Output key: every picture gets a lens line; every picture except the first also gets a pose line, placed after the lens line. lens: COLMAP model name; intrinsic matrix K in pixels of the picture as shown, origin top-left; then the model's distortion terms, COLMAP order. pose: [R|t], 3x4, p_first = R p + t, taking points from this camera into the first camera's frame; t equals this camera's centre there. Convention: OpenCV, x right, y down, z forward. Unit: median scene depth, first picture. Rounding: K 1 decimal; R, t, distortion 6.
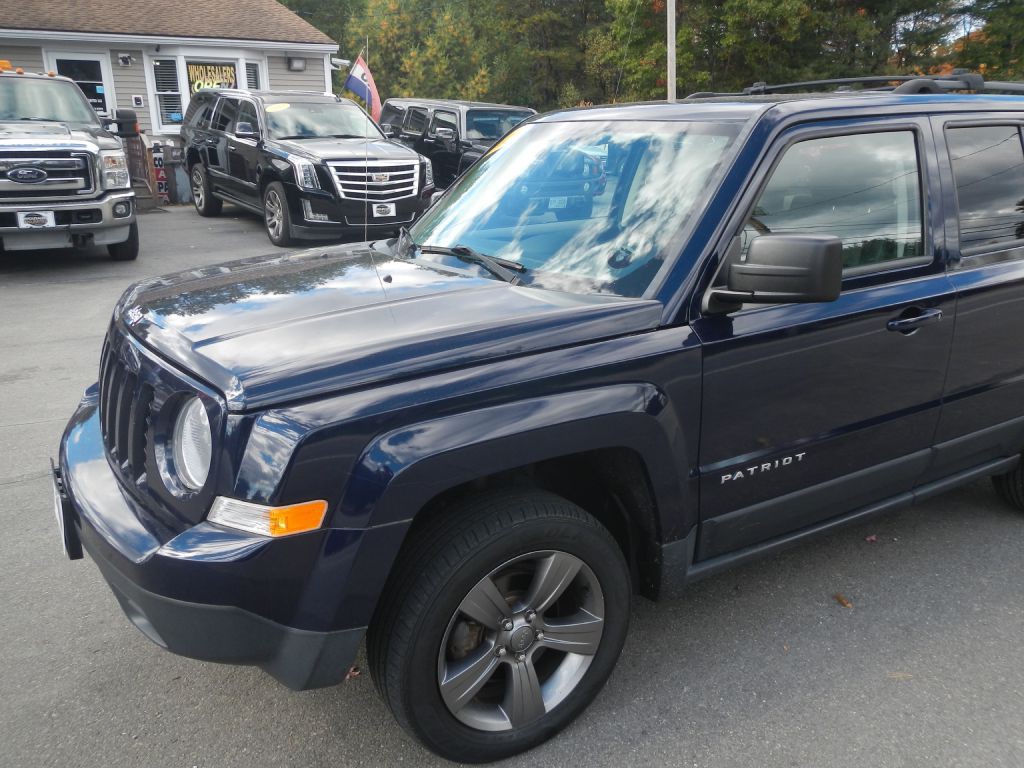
lens RADIAL K [[834.6, 0, 514.9], [0, 834.6, 385.4], [0, 0, 1]] dist [-0.003785, -0.010710]
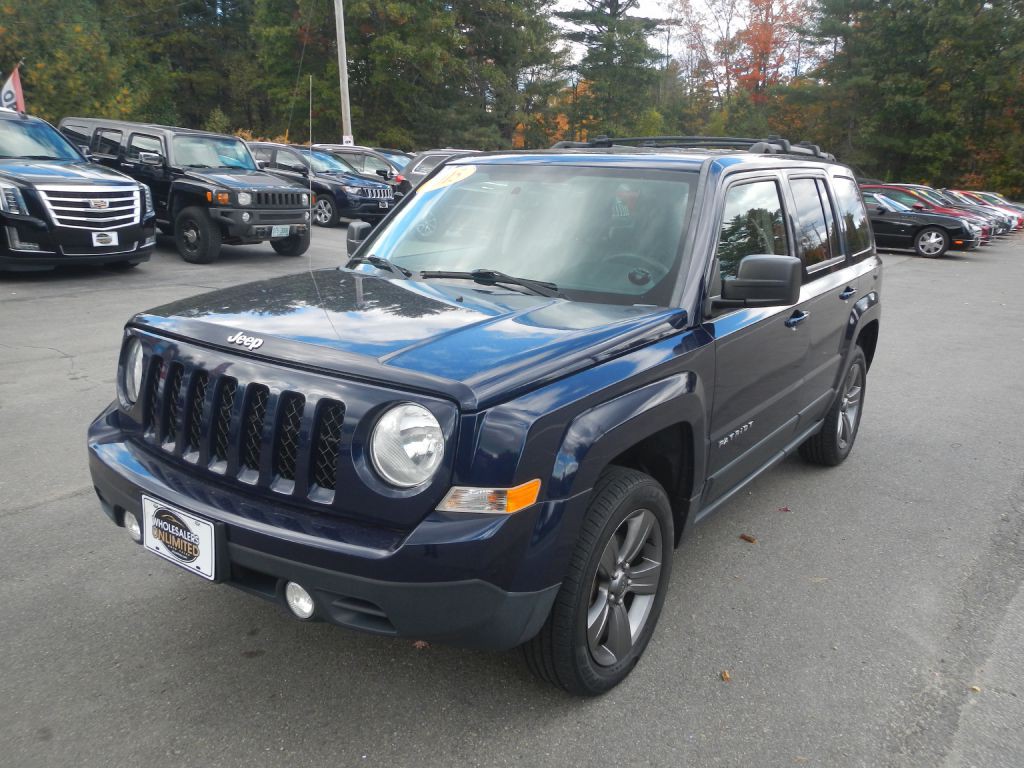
lens RADIAL K [[834.6, 0, 514.9], [0, 834.6, 385.4], [0, 0, 1]] dist [-0.003785, -0.010710]
pose [[0.914895, -0.063429, 0.398677, -0.032365], [0.077176, 0.996846, -0.018508, 0.000993], [-0.396246, 0.047701, 0.916904, -0.004778]]
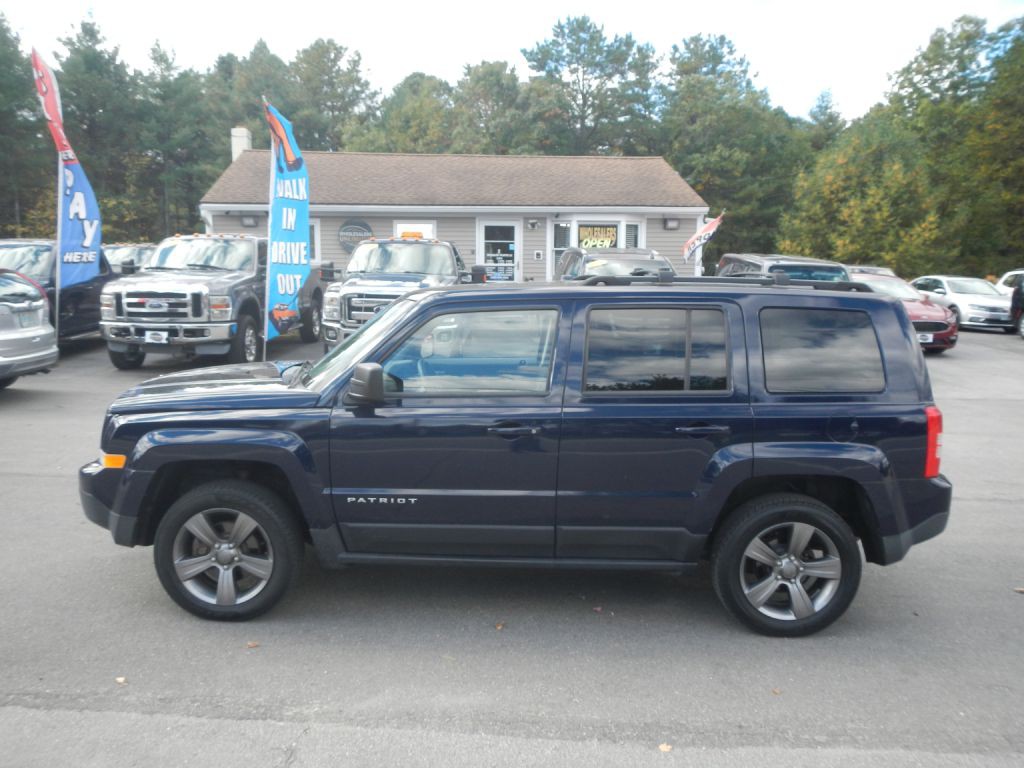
lens RADIAL K [[836.9, 0, 513.3], [0, 836.9, 346.1], [0, 0, 1]] dist [-0.001519, -0.005537]
pose [[0.841747, 0.055782, -0.536983, 0.084692], [-0.164838, 0.973706, -0.157242, 0.000938], [0.514092, 0.220873, 0.828809, -0.020982]]
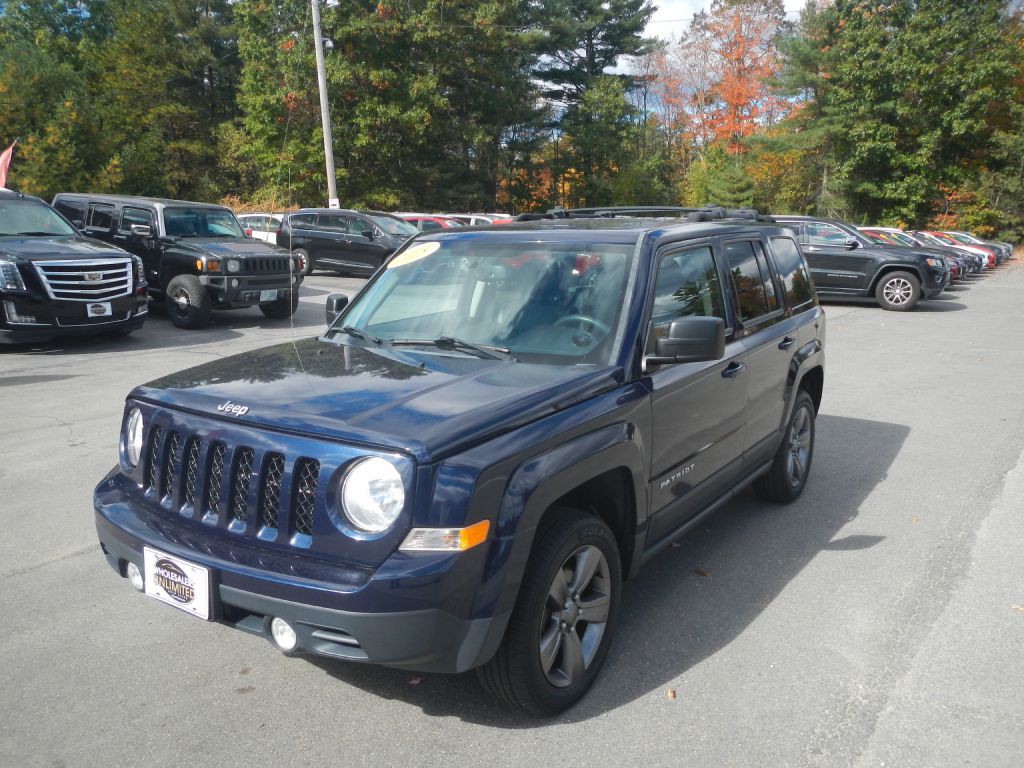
lens RADIAL K [[834.6, 0, 514.9], [0, 834.6, 385.4], [0, 0, 1]] dist [-0.003785, -0.010710]
pose [[0.908928, -0.069650, 0.411095, -0.033030], [0.111290, 0.990706, -0.078211, 0.001265], [-0.401827, 0.116839, 0.908231, -0.014405]]
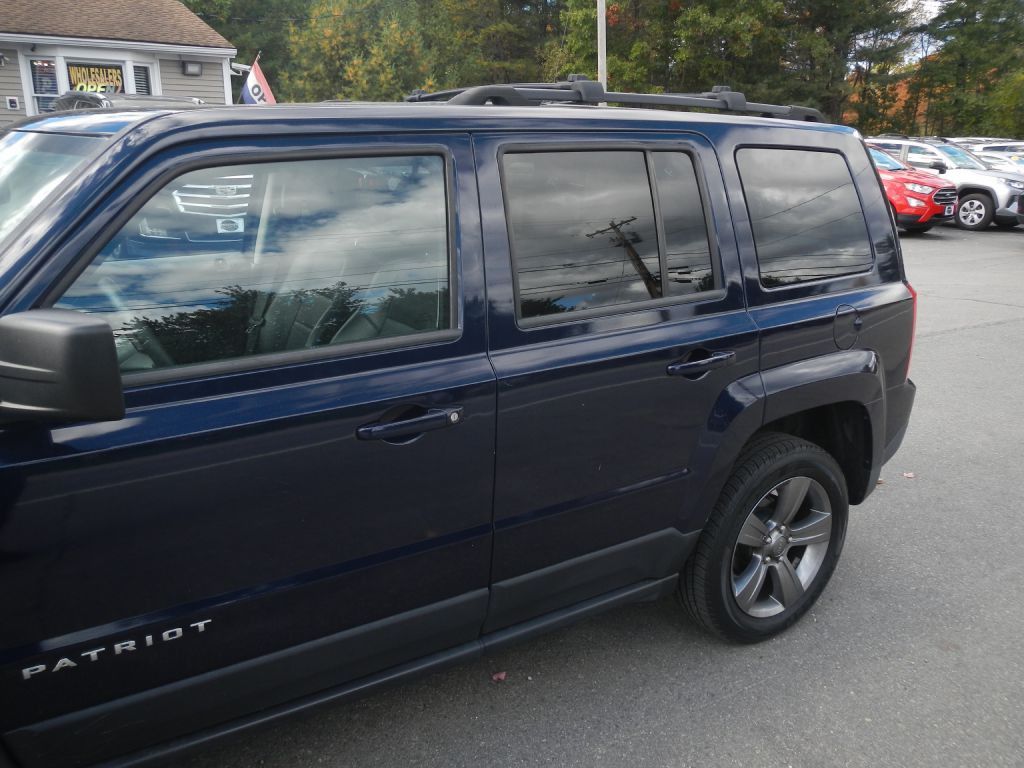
lens RADIAL K [[832.5, 0, 518.4], [0, 832.5, 383.6], [0, 0, 1]] dist [0.005705, -0.005244]
pose [[0.999392, 0.005914, 0.034348, 0.035494], [-0.005425, 0.999883, -0.014326, -0.006396], [-0.034429, 0.014131, 0.999307, 0.018844]]
